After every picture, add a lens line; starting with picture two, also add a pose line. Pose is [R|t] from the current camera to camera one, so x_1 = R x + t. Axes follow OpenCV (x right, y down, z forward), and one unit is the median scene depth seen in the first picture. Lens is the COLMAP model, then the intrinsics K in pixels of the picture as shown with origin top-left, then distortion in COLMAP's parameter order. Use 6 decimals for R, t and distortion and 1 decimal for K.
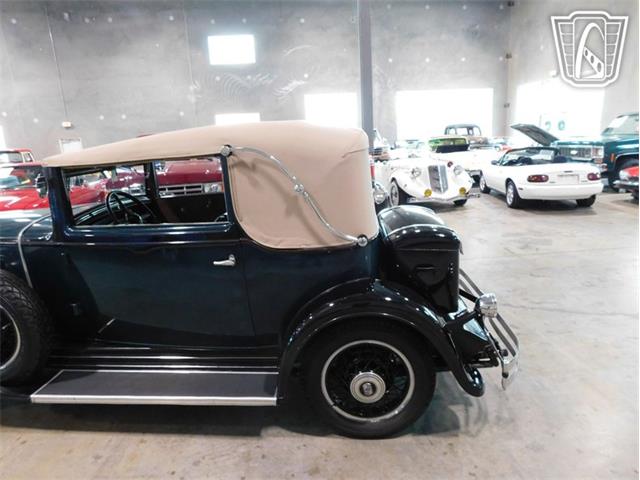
lens RADIAL K [[418.3, 0, 320.0], [0, 418.3, 240.0], [0, 0, 1]] dist [-0.073222, 0.055882]
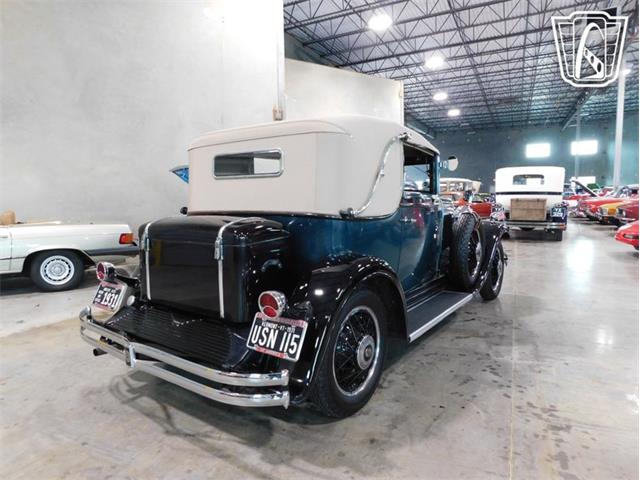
lens RADIAL K [[419.1, 0, 314.7], [0, 419.1, 236.7], [0, 0, 1]] dist [-0.072982, 0.054938]
pose [[-0.548435, 0.133022, -0.825545, 0.937530], [-0.162743, 0.951407, 0.261417, -0.323001], [0.820204, 0.277722, -0.500137, 1.844317]]
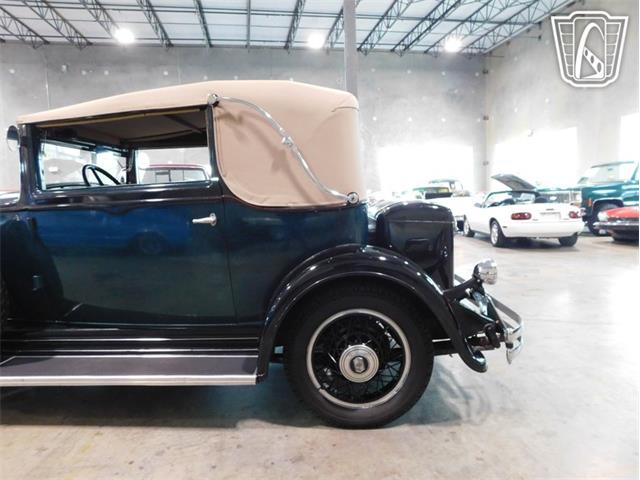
lens RADIAL K [[418.3, 0, 320.0], [0, 418.3, 240.0], [0, 0, 1]] dist [-0.073222, 0.055882]
pose [[0.999248, 0.015393, 0.035578, -0.004104], [-0.010137, 0.989605, -0.143454, 0.195872], [-0.037416, 0.142985, 0.989017, 0.068919]]
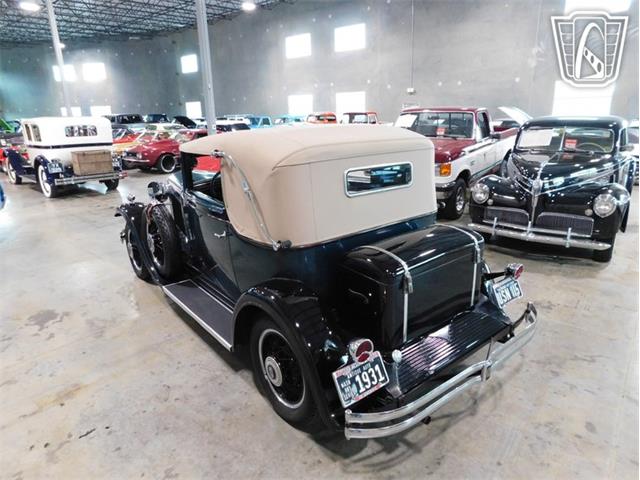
lens RADIAL K [[423.0, 0, 320.0], [0, 423.0, 240.0], [0, 0, 1]] dist [-0.044302, 0.025823]
pose [[0.678525, 0.244003, -0.692869, 0.814006], [-0.186192, 0.969546, 0.159101, -0.181018], [0.710589, 0.021053, 0.703292, 0.232392]]
